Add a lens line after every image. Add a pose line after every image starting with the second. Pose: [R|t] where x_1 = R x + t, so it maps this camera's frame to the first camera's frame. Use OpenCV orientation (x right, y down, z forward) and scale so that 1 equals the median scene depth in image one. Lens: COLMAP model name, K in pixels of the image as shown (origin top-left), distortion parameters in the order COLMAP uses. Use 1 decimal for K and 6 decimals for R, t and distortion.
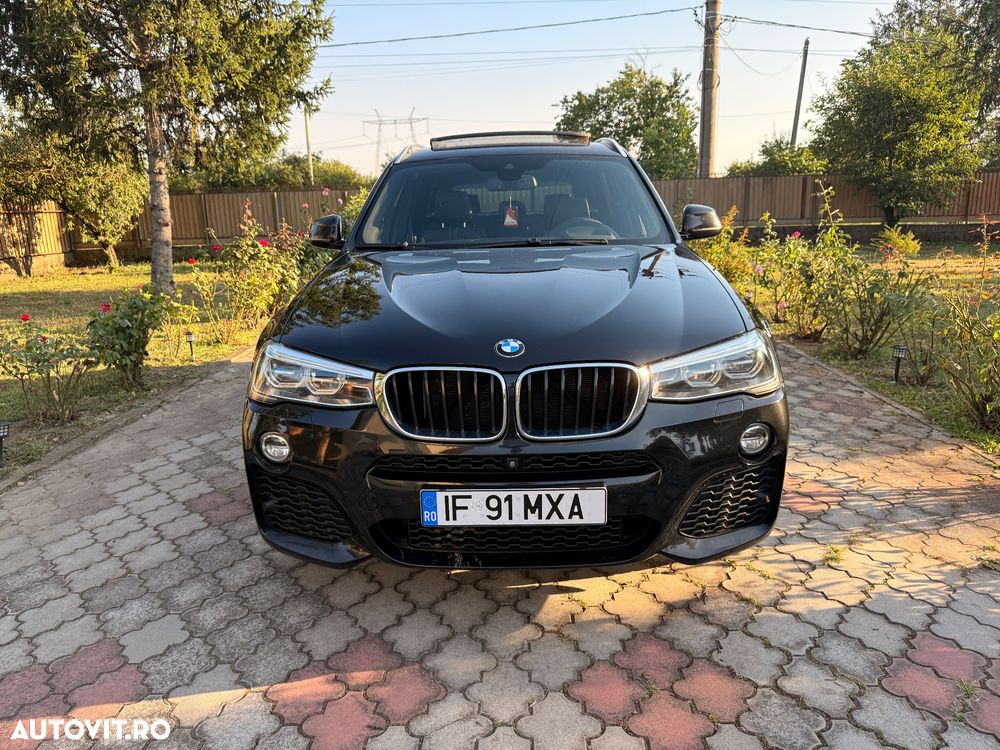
lens RADIAL K [[724.7, 0, 494.9], [0, 724.7, 387.5], [0, 0, 1]] dist [0.035713, -0.047231]
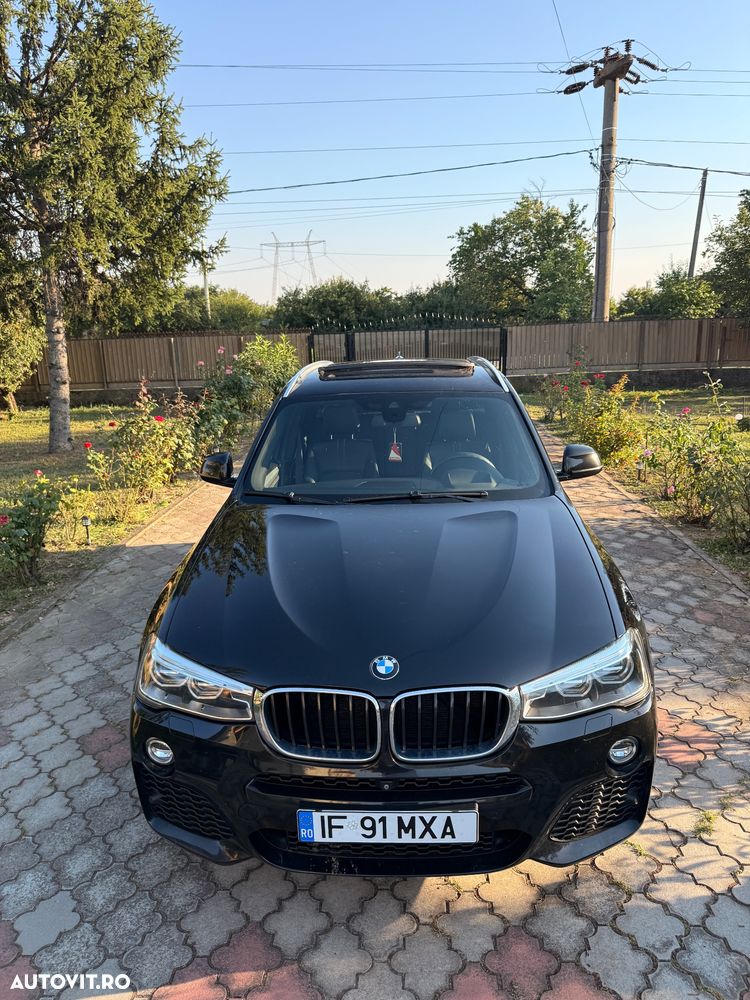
lens RADIAL K [[724.7, 0, 379.8], [0, 724.7, 497.1], [0, 0, 1]] dist [0.035713, -0.047231]
pose [[0.999836, 0.002967, -0.017847, 0.020043], [-0.002815, 0.999960, 0.008523, -0.198392], [0.017871, -0.008471, 0.999804, -0.022781]]
